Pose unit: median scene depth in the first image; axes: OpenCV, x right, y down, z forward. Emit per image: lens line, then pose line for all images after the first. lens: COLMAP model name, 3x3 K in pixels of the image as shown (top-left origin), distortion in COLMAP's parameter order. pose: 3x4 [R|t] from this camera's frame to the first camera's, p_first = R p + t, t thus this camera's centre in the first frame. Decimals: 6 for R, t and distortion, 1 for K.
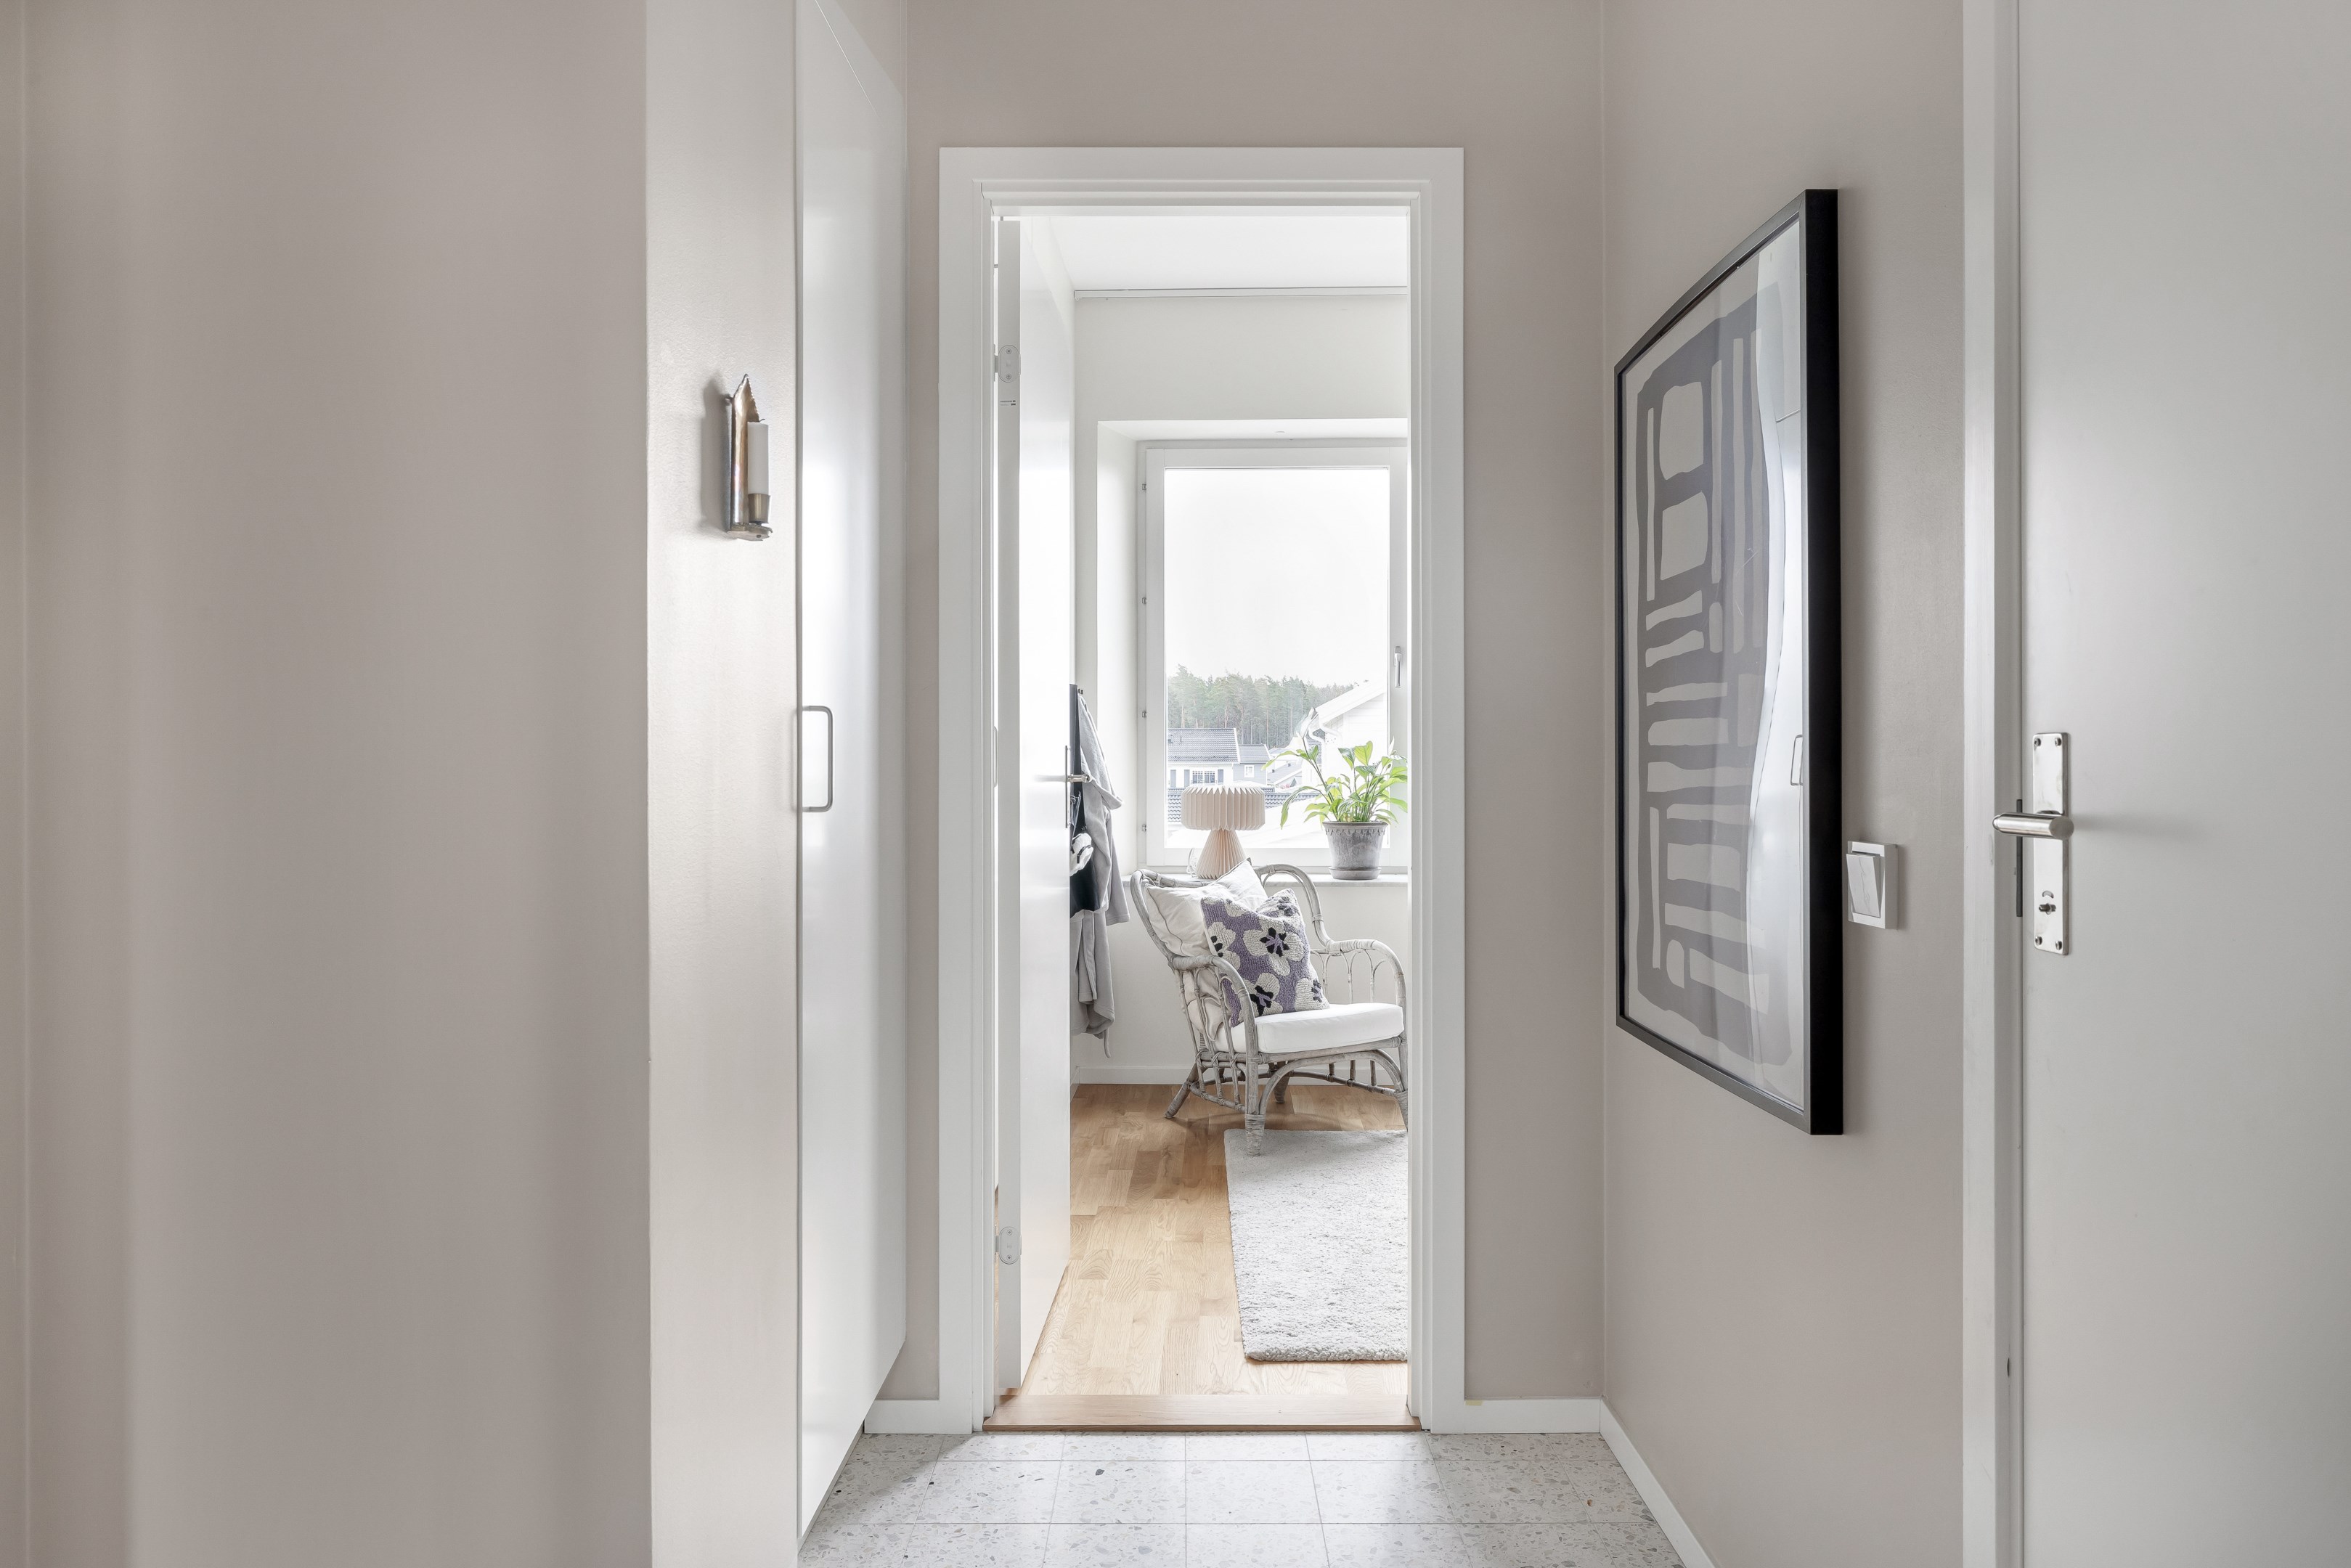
lens RADIAL K [[1516.5, 0, 1175.5], [0, 1516.5, 784.0], [0, 0, 1]] dist [0.010599, 0.000094]
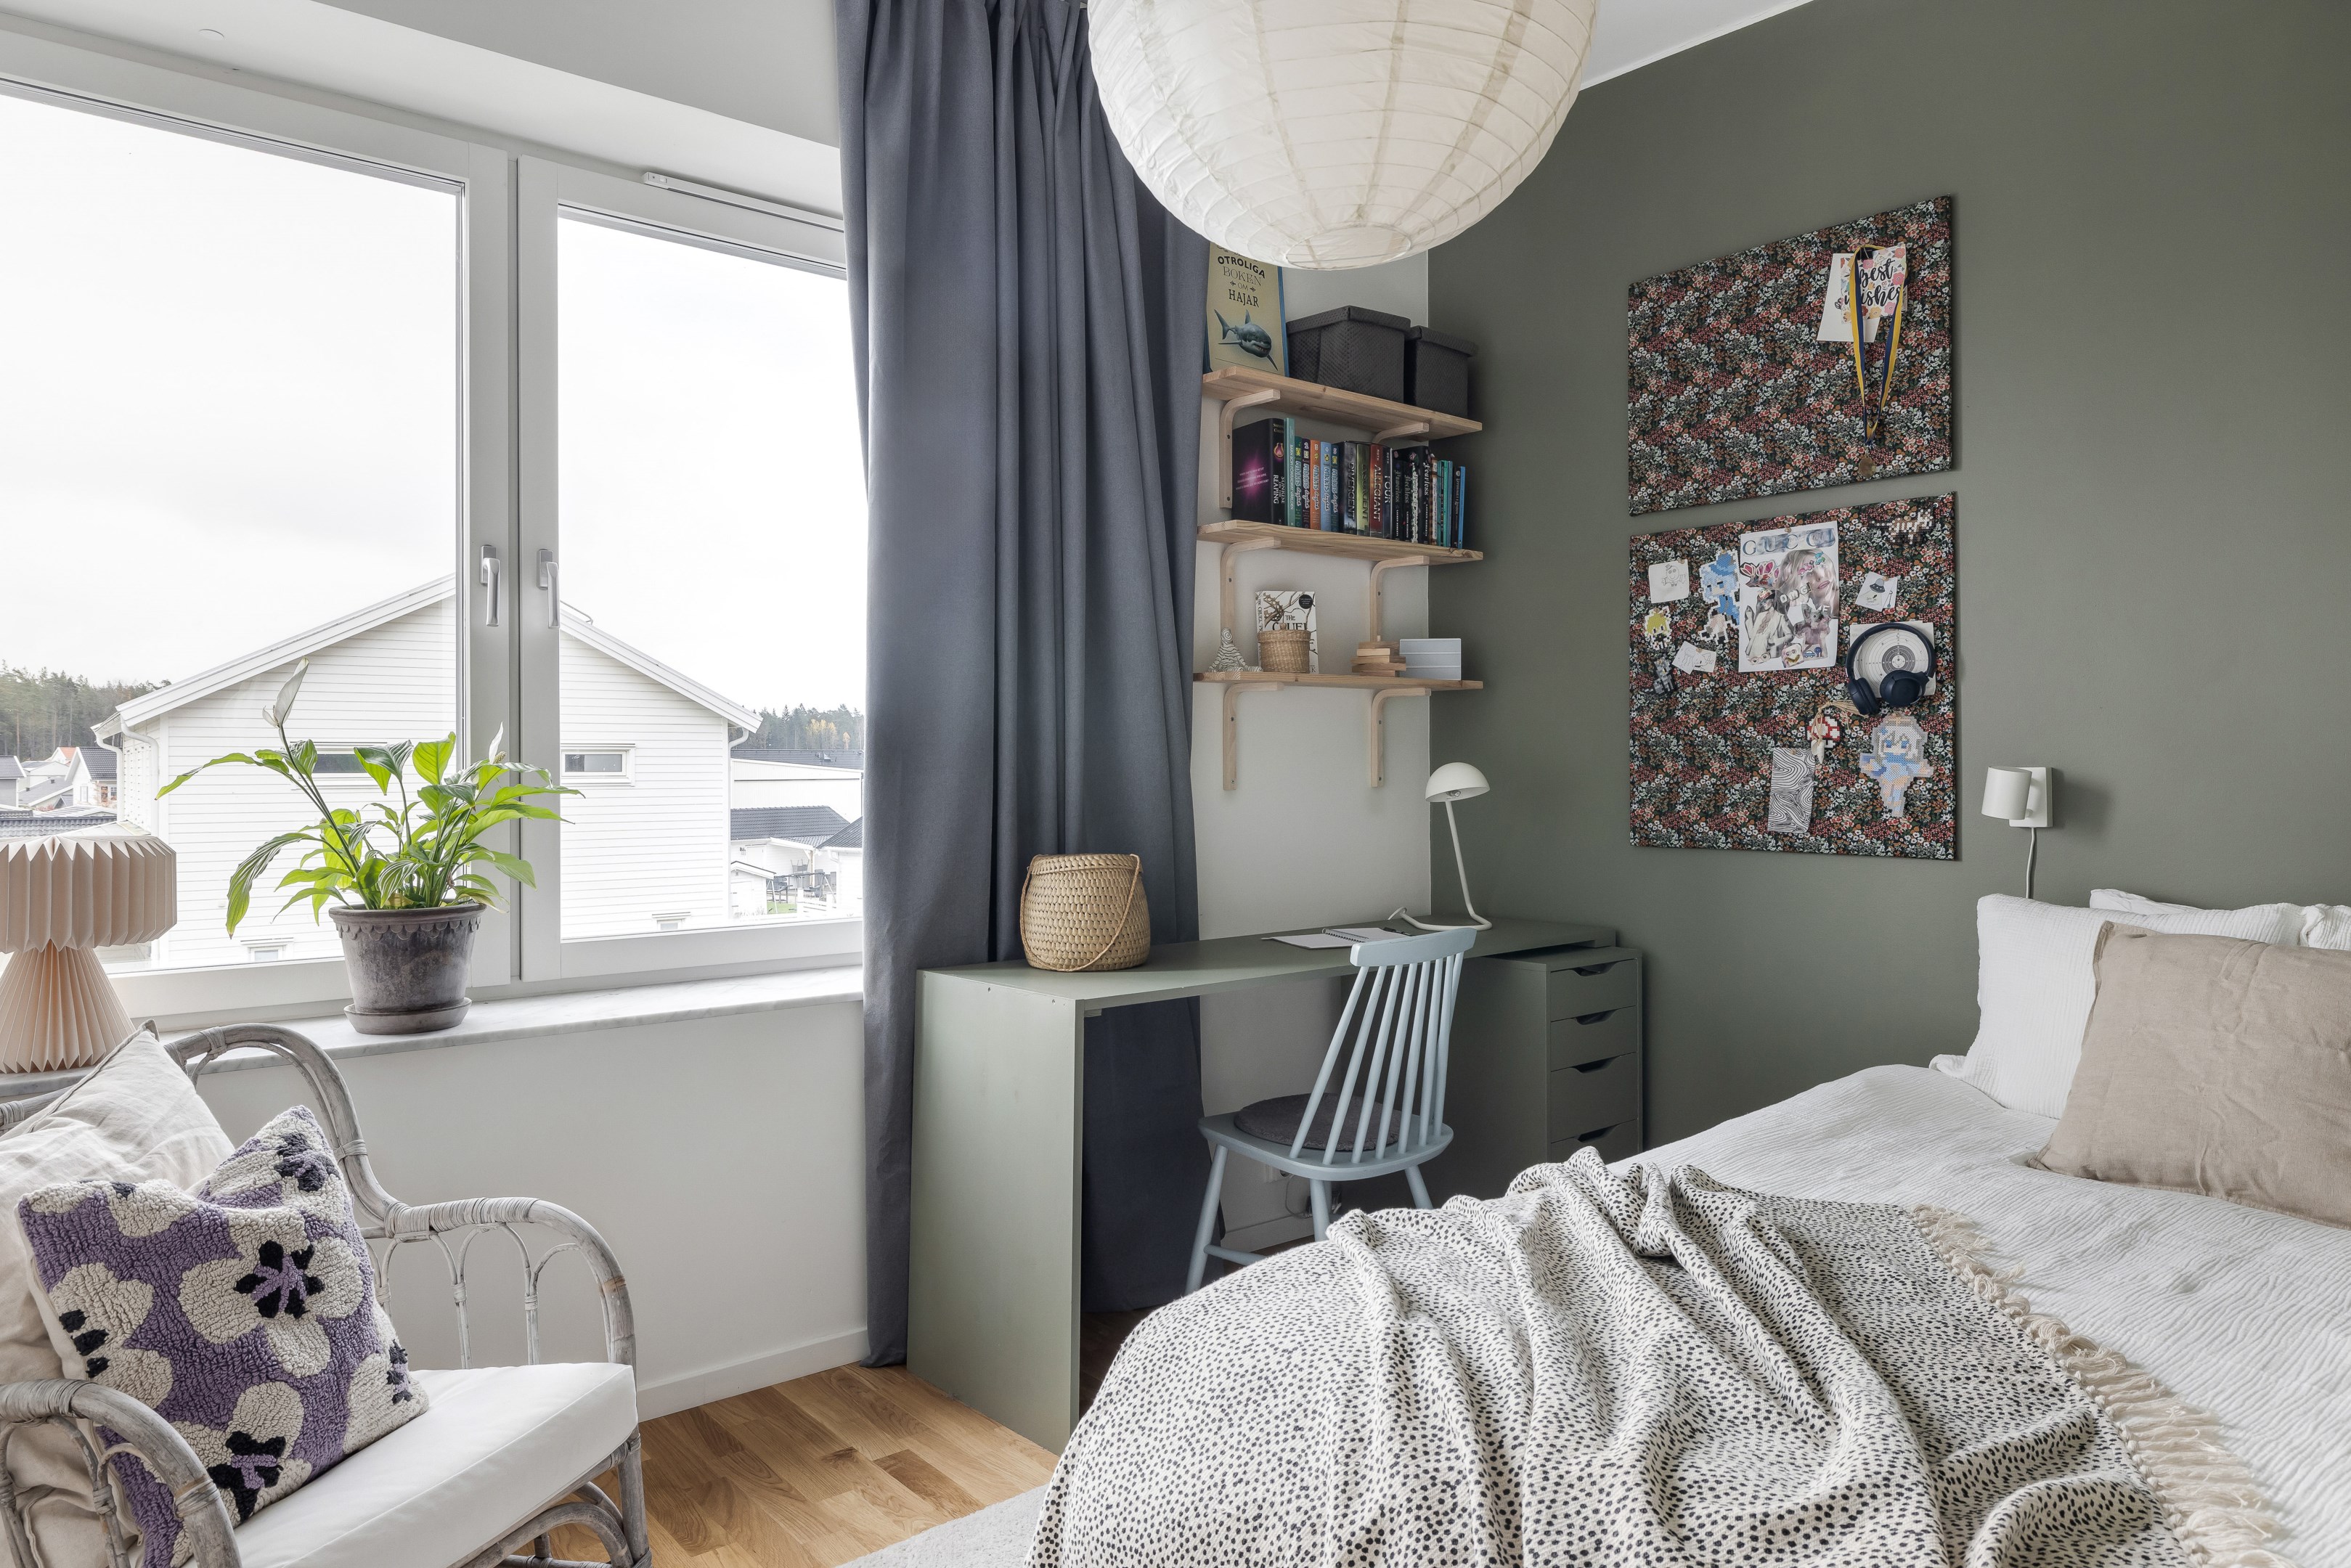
lens RADIAL K [[1516.5, 0, 1175.5], [0, 1516.5, 784.0], [0, 0, 1]] dist [0.010599, 0.000094]
pose [[0.758458, -0.007518, 0.651678, -0.007711], [0.013305, 0.999904, -0.003950, -0.008706], [-0.651586, 0.011666, 0.758485, 0.588086]]
